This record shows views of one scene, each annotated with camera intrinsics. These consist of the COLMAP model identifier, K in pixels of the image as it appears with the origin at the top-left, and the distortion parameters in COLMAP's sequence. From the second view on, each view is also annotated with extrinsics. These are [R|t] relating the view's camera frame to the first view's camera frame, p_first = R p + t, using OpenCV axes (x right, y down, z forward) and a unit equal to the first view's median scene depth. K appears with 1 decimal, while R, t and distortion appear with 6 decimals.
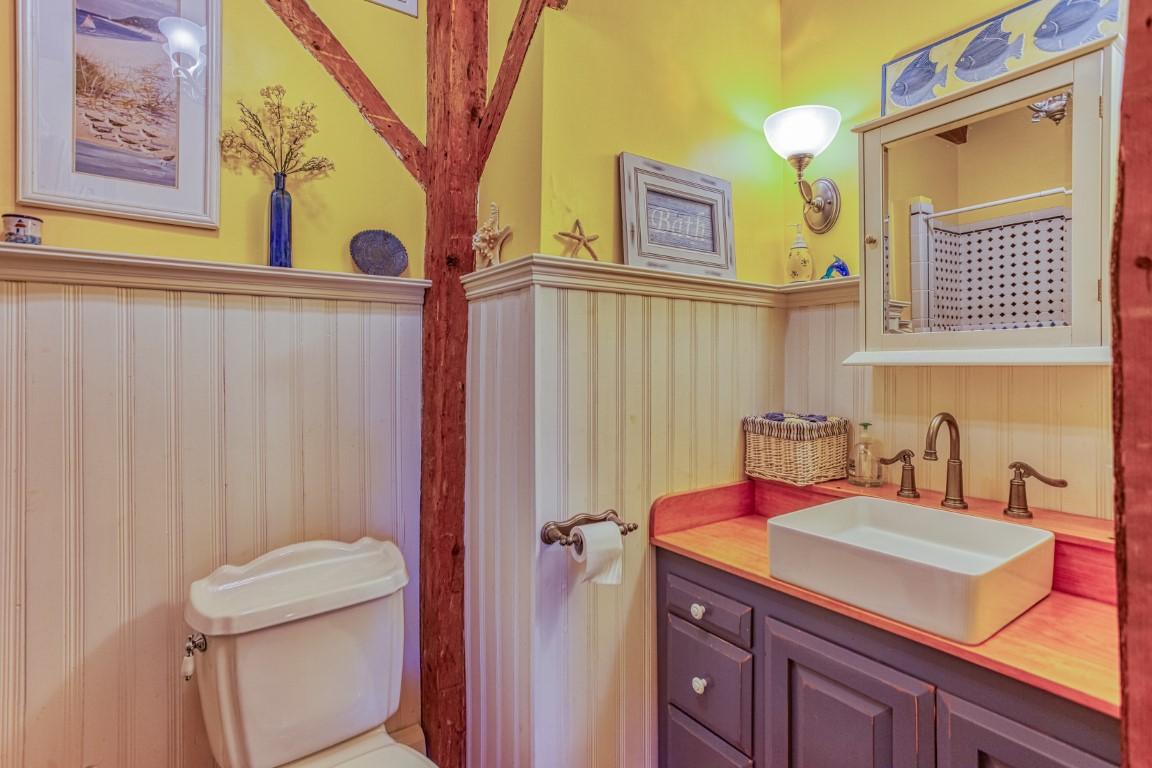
lens RADIAL K [[548.0, 0, 579.0], [0, 548.0, 378.8], [0, 0, 1]] dist [-0.046372, 0.025777]
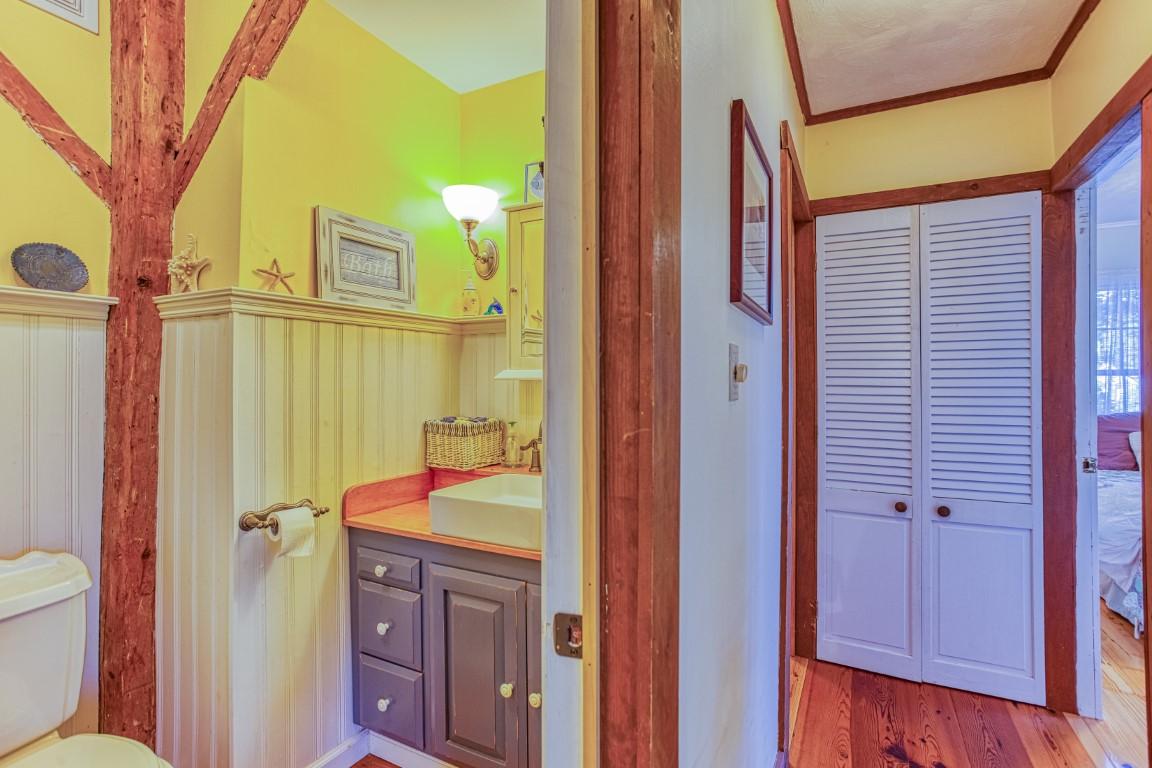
lens RADIAL K [[548.0, 0, 579.0], [0, 548.0, 378.8], [0, 0, 1]] dist [-0.046372, 0.025777]
pose [[0.884810, 0.001209, 0.465951, 0.031402], [0.009744, 0.999730, -0.021098, 0.003982], [-0.465851, 0.023208, 0.884559, -0.322271]]
